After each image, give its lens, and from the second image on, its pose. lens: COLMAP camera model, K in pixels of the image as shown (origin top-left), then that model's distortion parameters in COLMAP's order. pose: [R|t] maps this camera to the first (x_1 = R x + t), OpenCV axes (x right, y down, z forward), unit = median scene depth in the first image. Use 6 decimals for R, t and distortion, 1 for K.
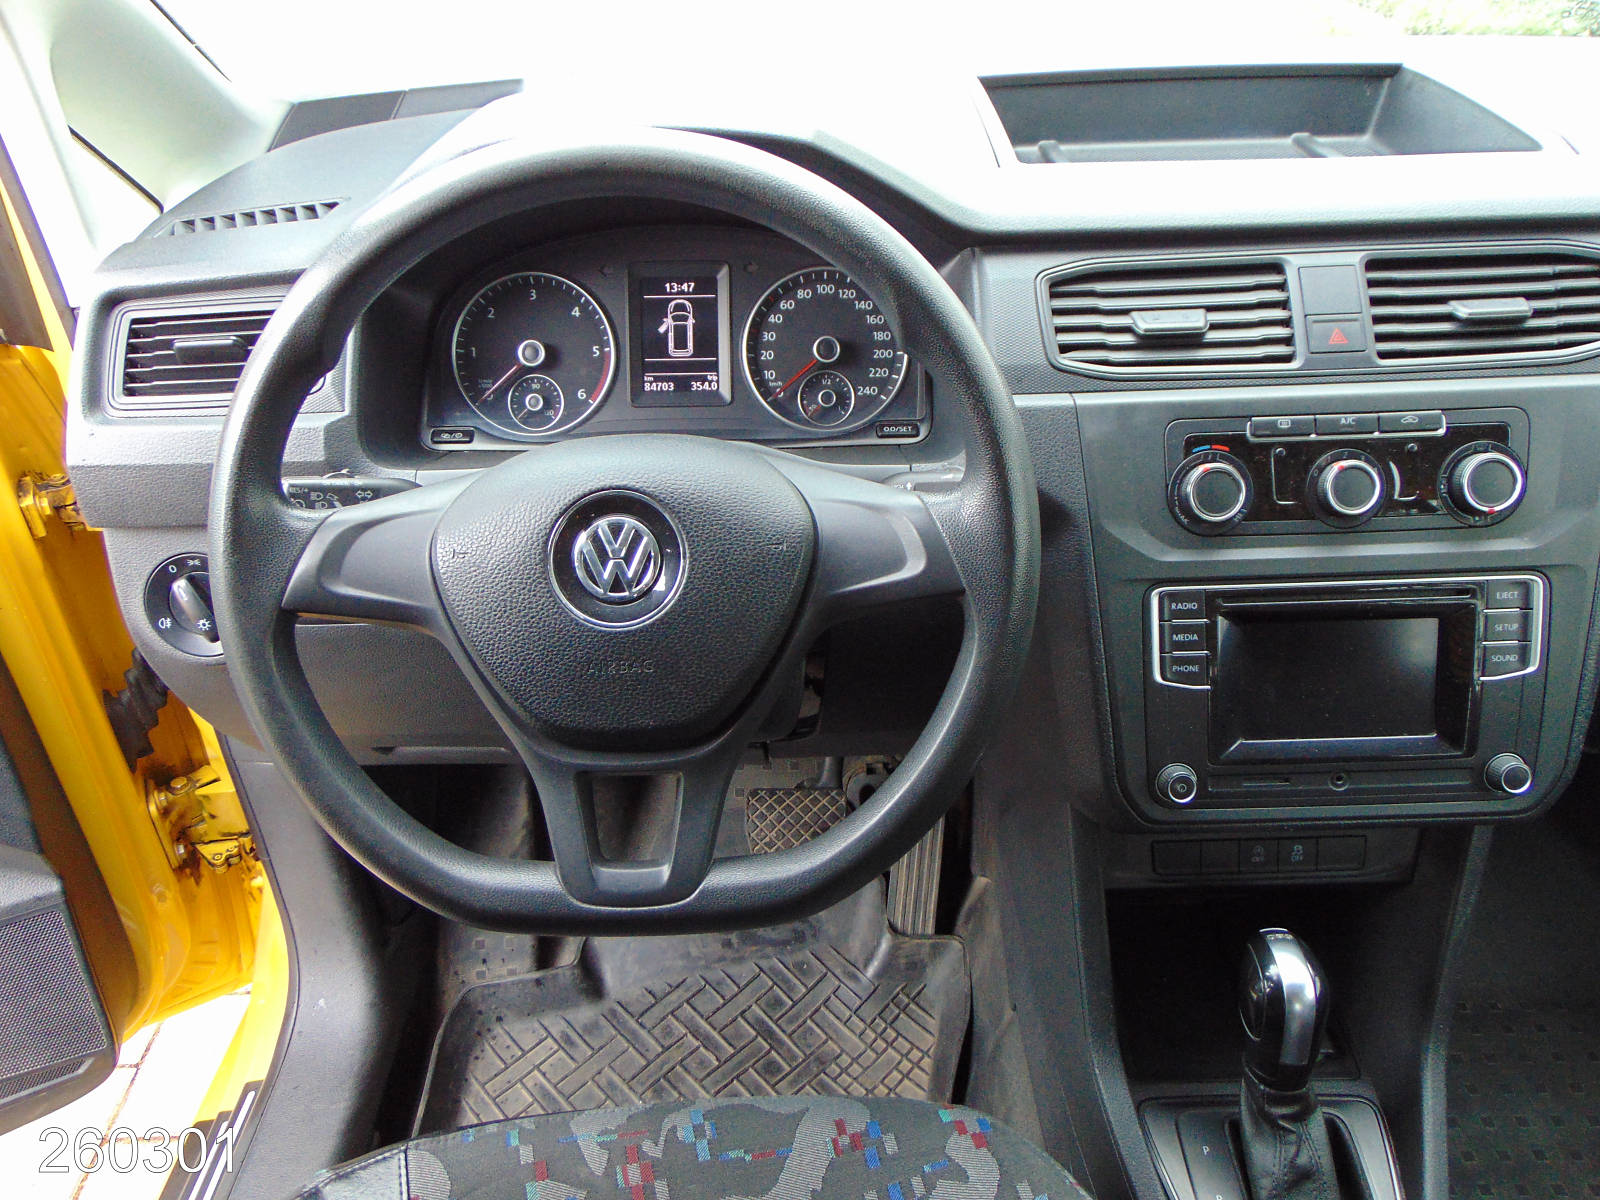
lens RADIAL K [[1192.2, 0, 795.5], [0, 1192.2, 602.5], [0, 0, 1]] dist [-0.026429, 0.021863]
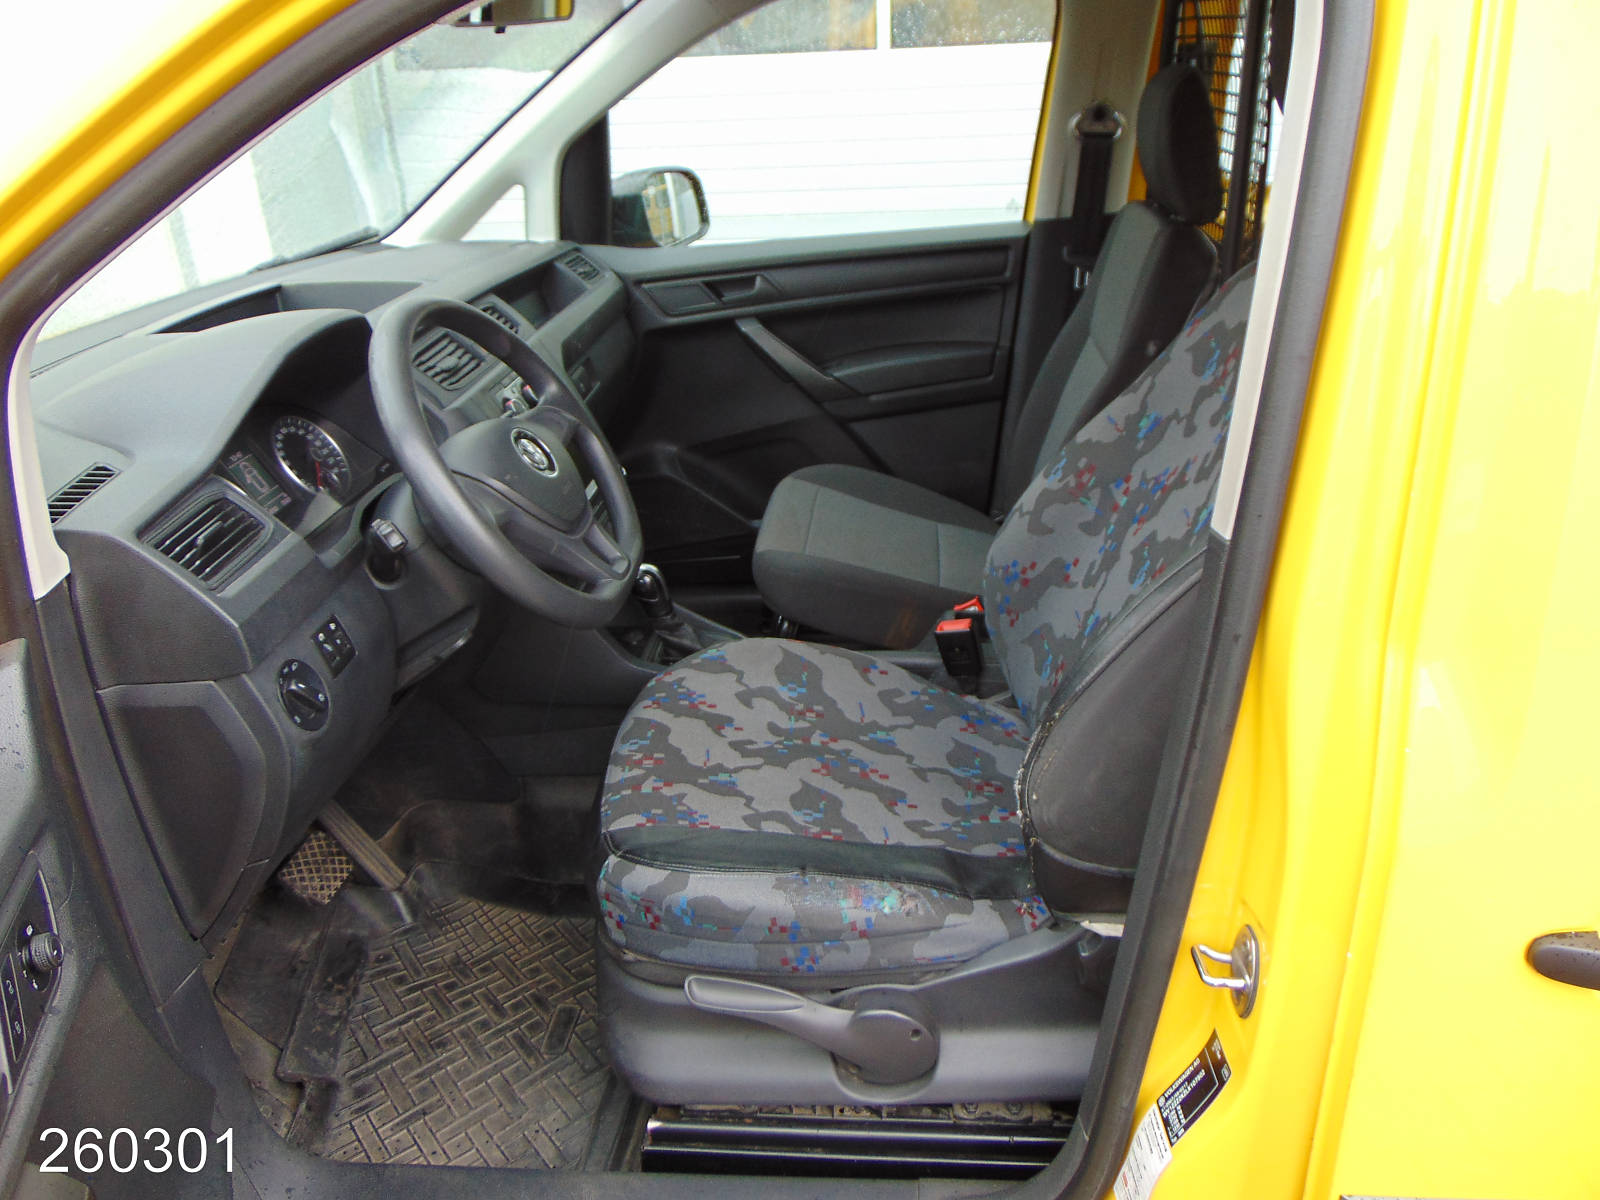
lens RADIAL K [[1192.2, 0, 799.1], [0, 1192.2, 599.9], [0, 0, 1]] dist [-0.026429, 0.021863]
pose [[0.094804, -0.410947, 0.906717, -1.537438], [0.616137, 0.739625, 0.270795, -0.090432], [-0.781912, 0.532989, 0.323319, 0.005989]]
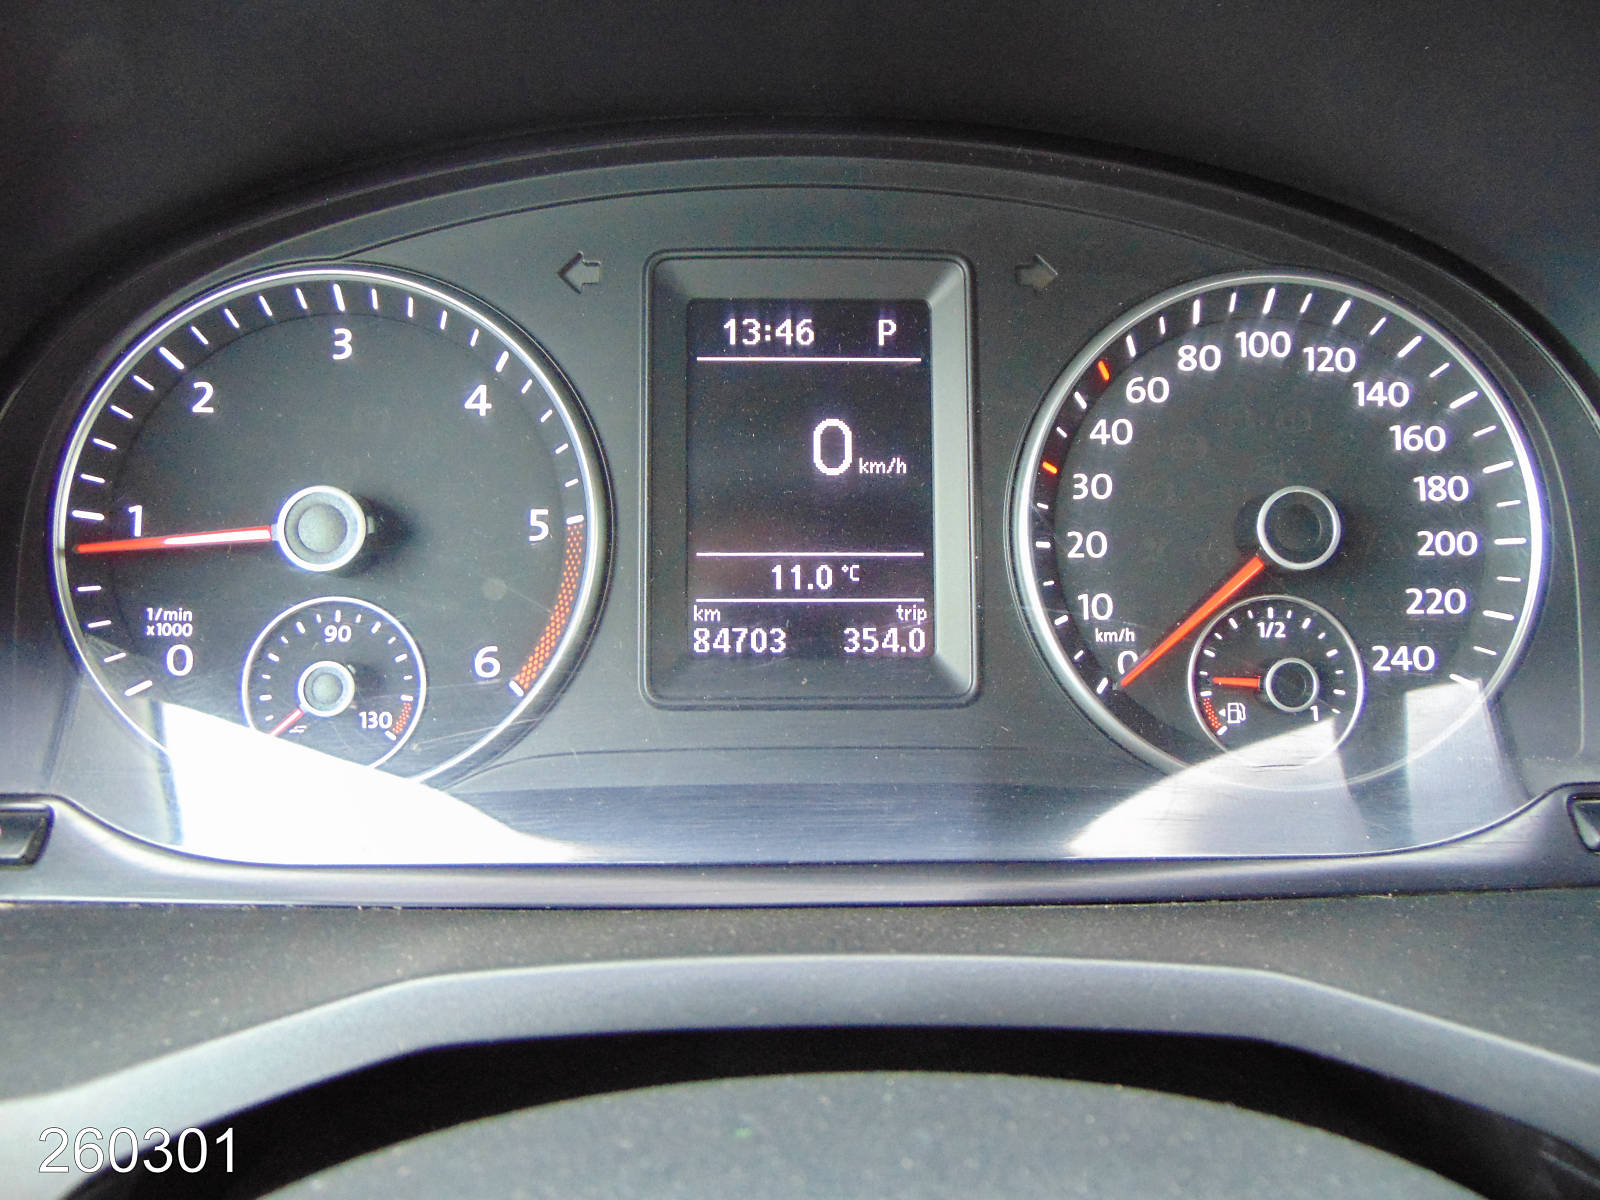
lens RADIAL K [[1192.2, 0, 794.0], [0, 1192.2, 595.1], [0, 0, 1]] dist [-0.026429, 0.021863]
pose [[0.999706, 0.010782, 0.021713, -0.107683], [-0.007475, 0.989108, -0.147000, -0.147898], [-0.023062, 0.146794, 0.988898, 0.694363]]
